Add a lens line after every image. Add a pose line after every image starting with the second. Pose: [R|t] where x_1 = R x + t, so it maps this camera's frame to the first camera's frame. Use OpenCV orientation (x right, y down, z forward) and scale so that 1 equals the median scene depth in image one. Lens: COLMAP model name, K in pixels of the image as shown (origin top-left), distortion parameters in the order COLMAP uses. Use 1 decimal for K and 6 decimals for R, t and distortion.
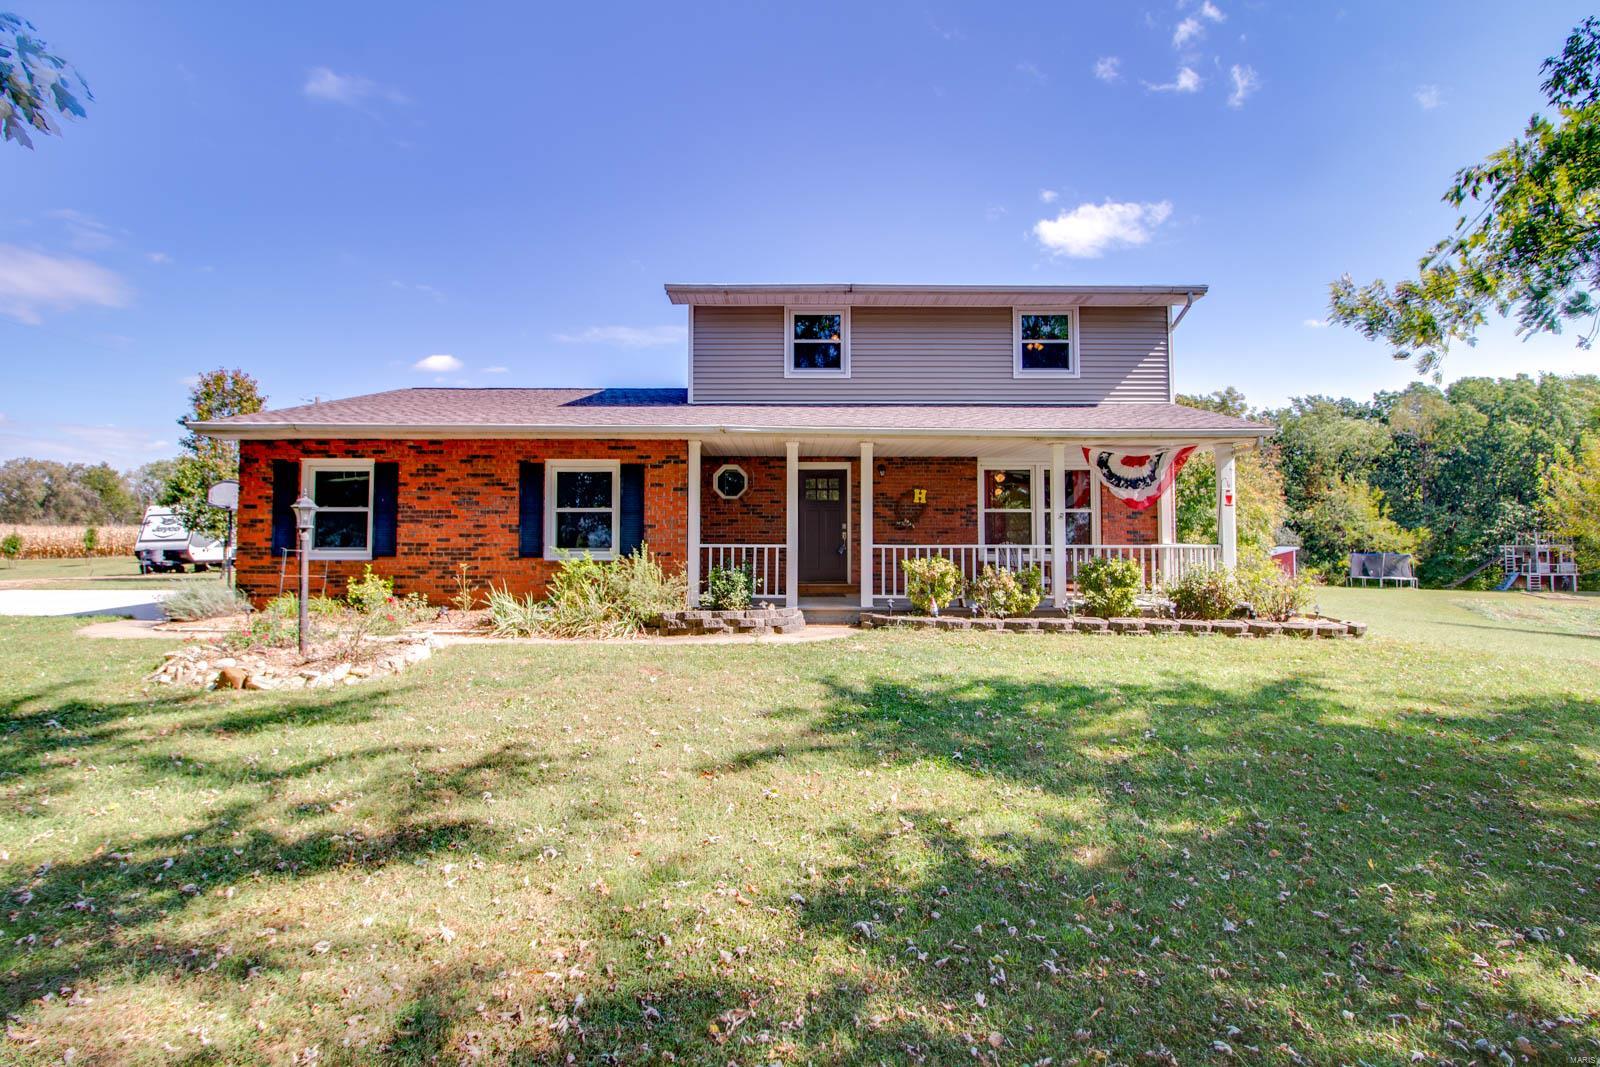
lens RADIAL K [[773.8, 0, 791.0], [0, 773.8, 510.5], [0, 0, 1]] dist [-0.001794, -0.000446]
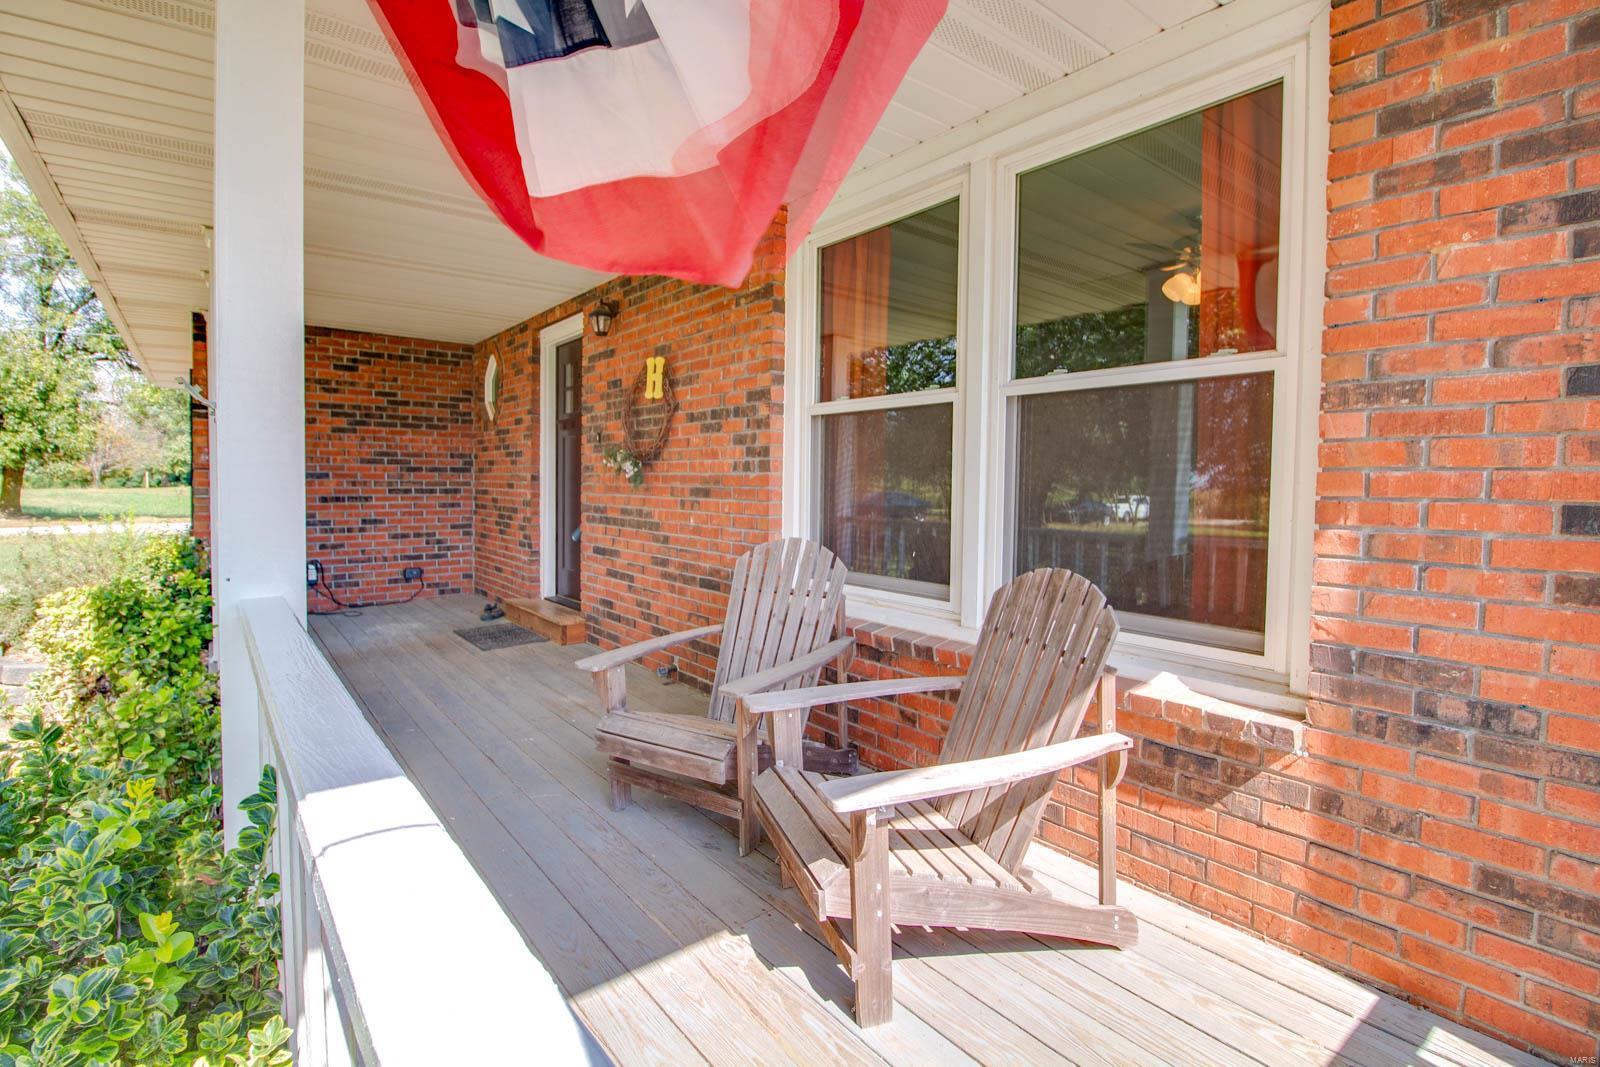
lens RADIAL K [[773.8, 0, 791.0], [0, 773.8, 510.5], [0, 0, 1]] dist [-0.001794, -0.000446]
pose [[0.607307, 0.034176, -0.793732, 0.475259], [0.018388, 0.998202, 0.057049, 0.019608], [0.794254, -0.049241, 0.605587, 0.880341]]
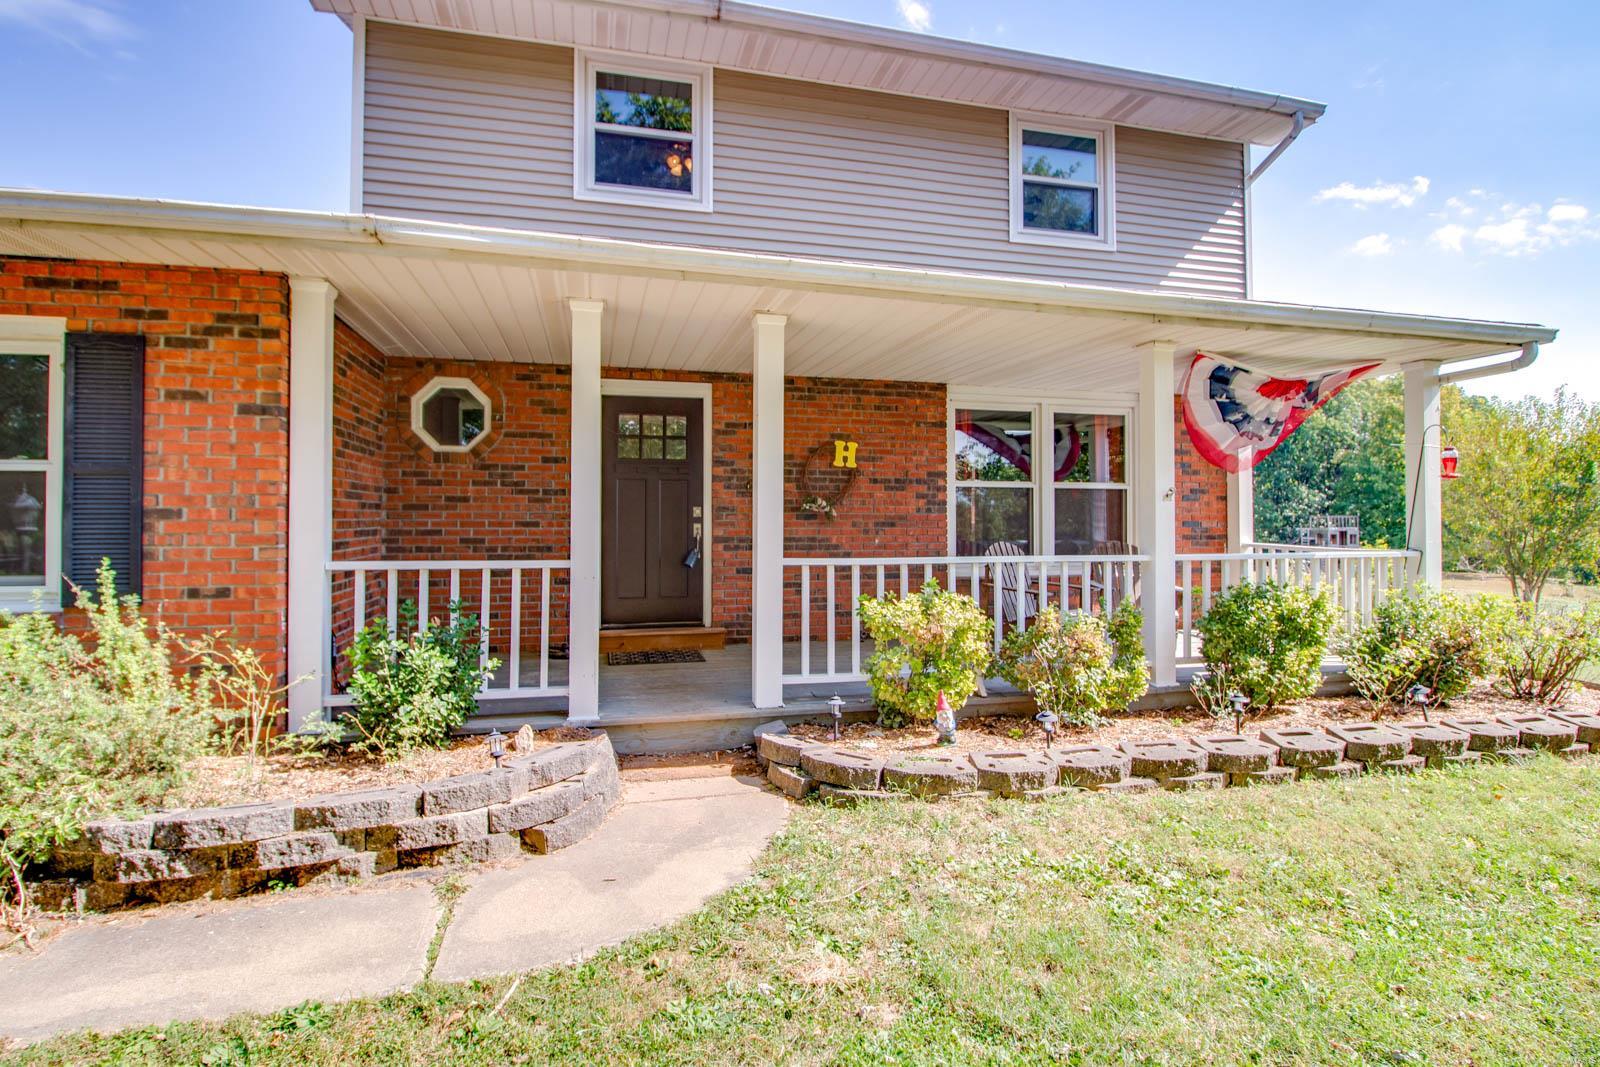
lens RADIAL K [[773.8, 0, 791.0], [0, 773.8, 510.5], [0, 0, 1]] dist [-0.001794, -0.000446]
pose [[0.970140, 0.003485, 0.242520, 0.006710], [-0.009802, 0.999643, 0.024843, 0.006726], [-0.242347, -0.026479, 0.969828, 0.526468]]
